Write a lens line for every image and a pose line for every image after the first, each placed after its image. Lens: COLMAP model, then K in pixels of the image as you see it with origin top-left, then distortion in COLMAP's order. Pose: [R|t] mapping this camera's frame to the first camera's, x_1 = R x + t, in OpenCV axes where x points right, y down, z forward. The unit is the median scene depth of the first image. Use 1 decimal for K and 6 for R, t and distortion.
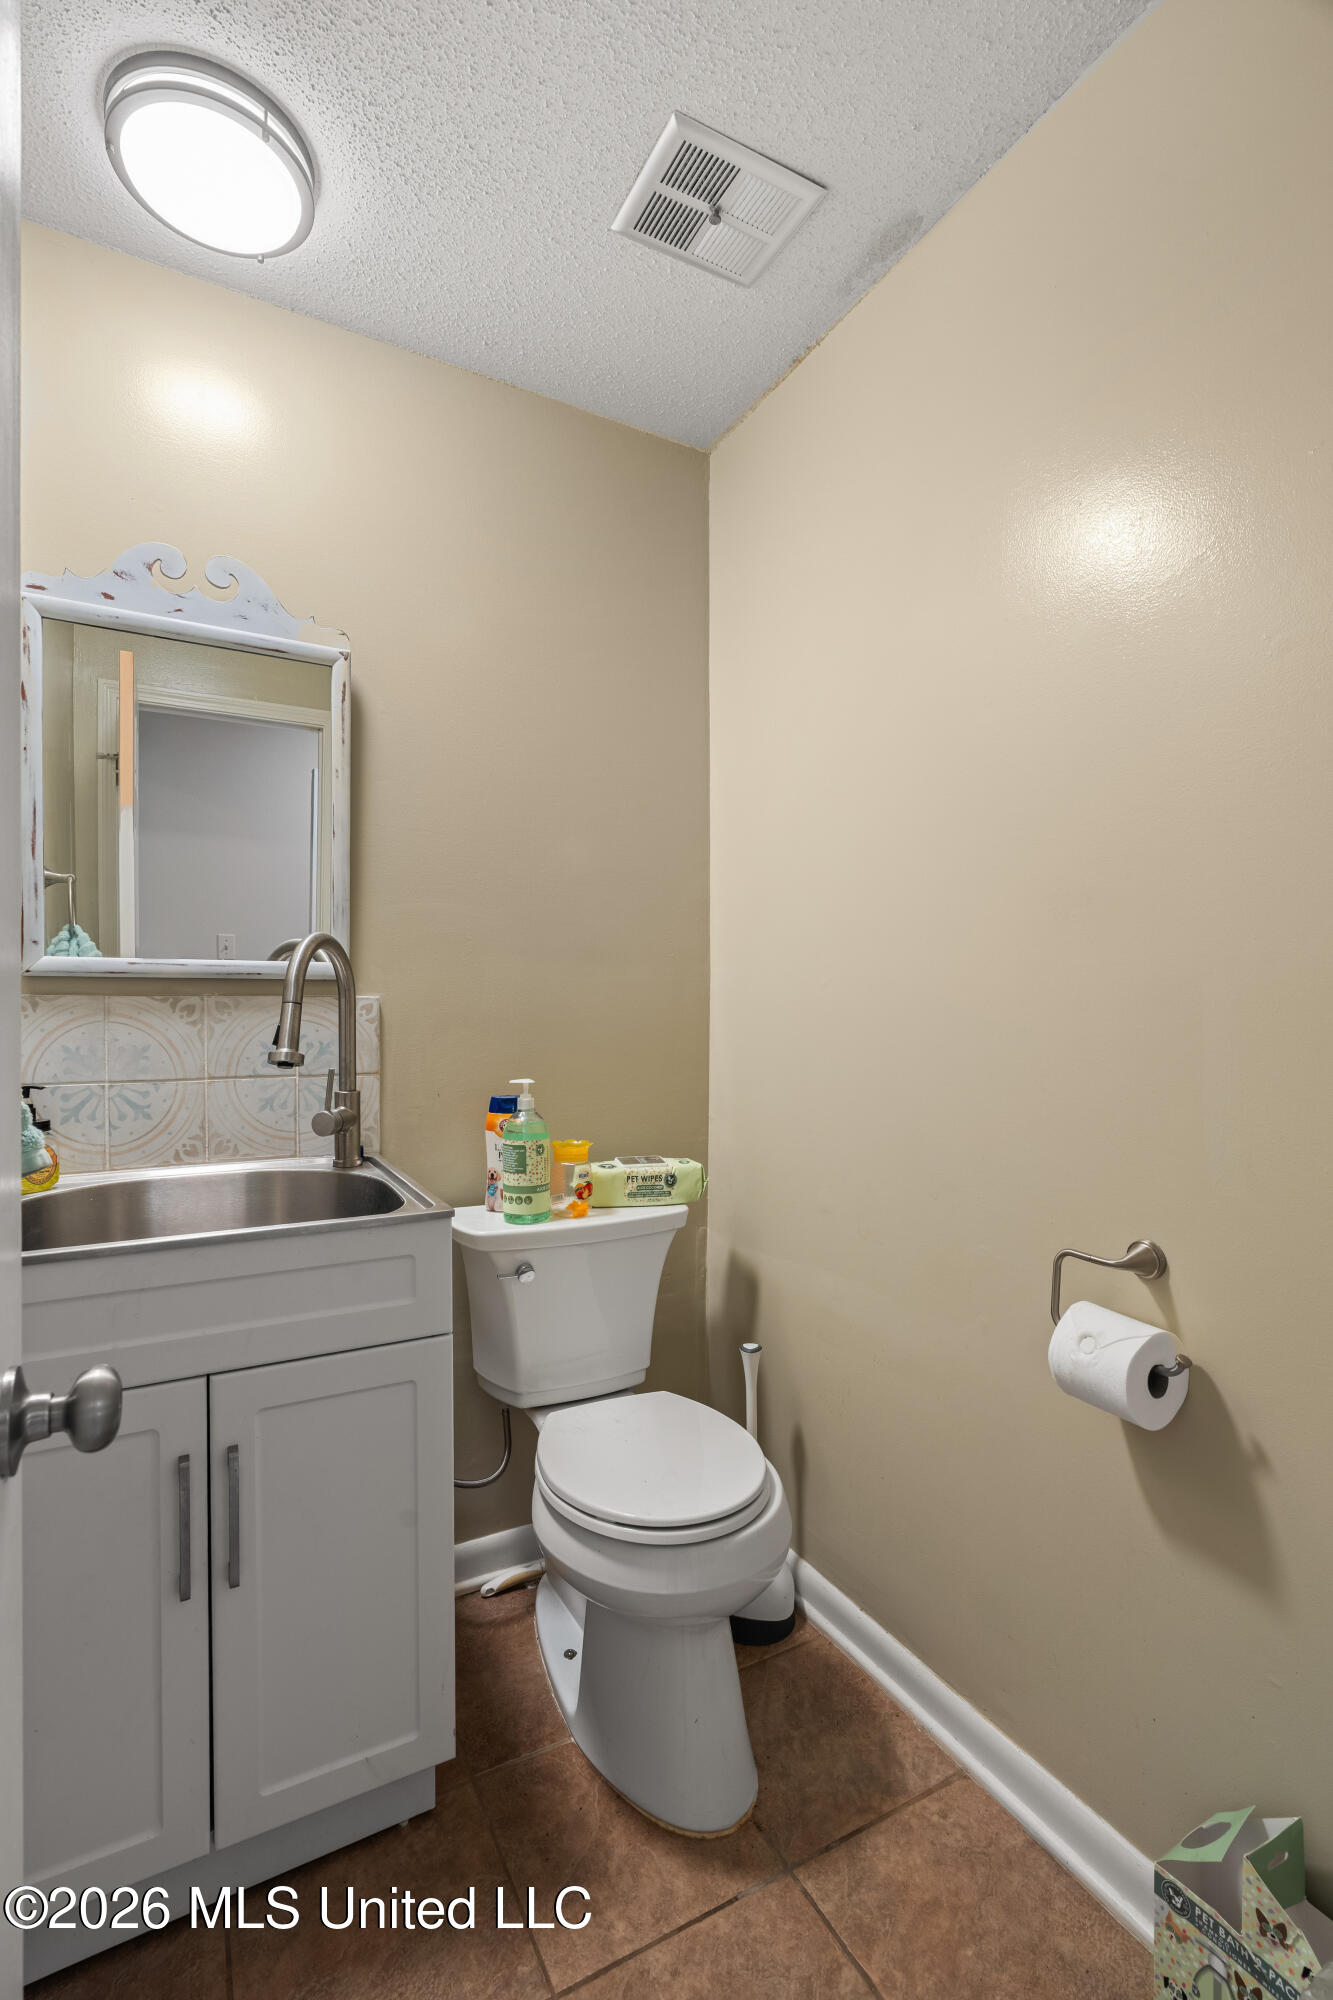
lens RADIAL K [[899.8, 0, 669.8], [0, 899.8, 1012.6], [0, 0, 1]] dist [-0.002218, 0.000529]
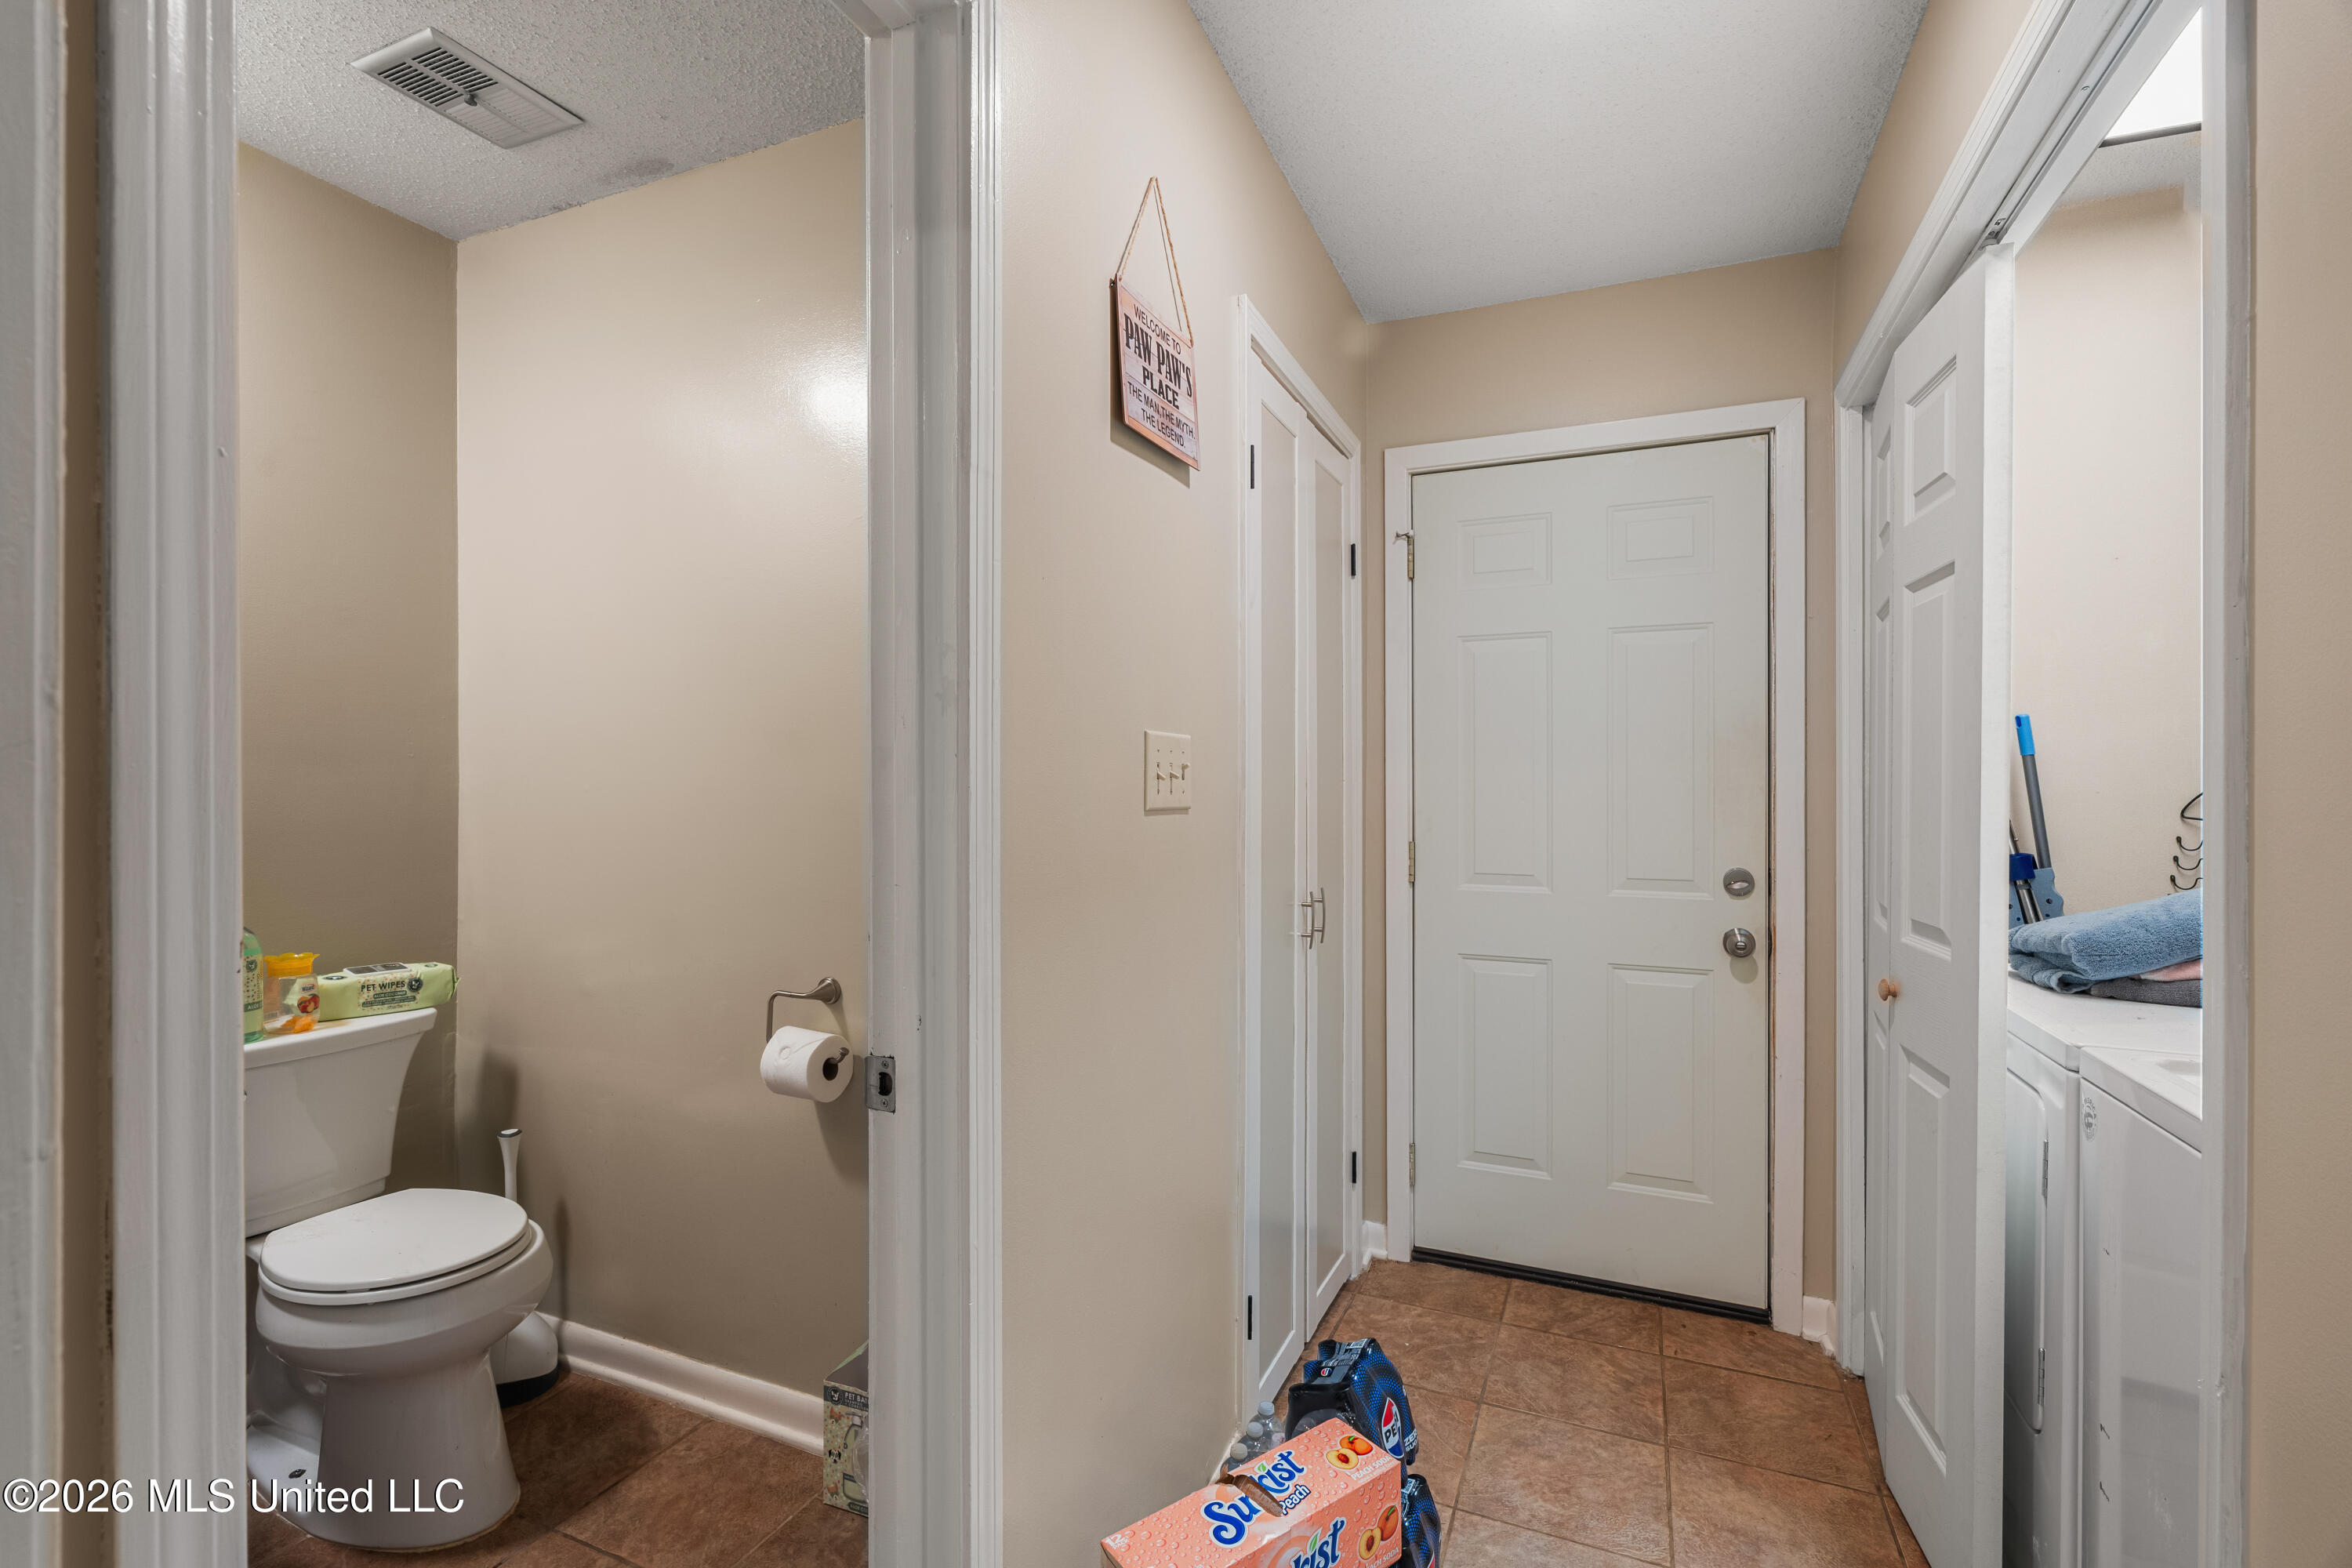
lens RADIAL K [[1058.2, 0, 1164.1], [0, 1058.2, 785.7], [0, 0, 1]] dist [-0.002218, 0.000529]
pose [[0.795116, -0.002884, 0.606451, -0.053088], [-0.001220, 0.999979, 0.006356, -0.046649], [-0.606456, -0.005793, 0.795096, -0.471949]]
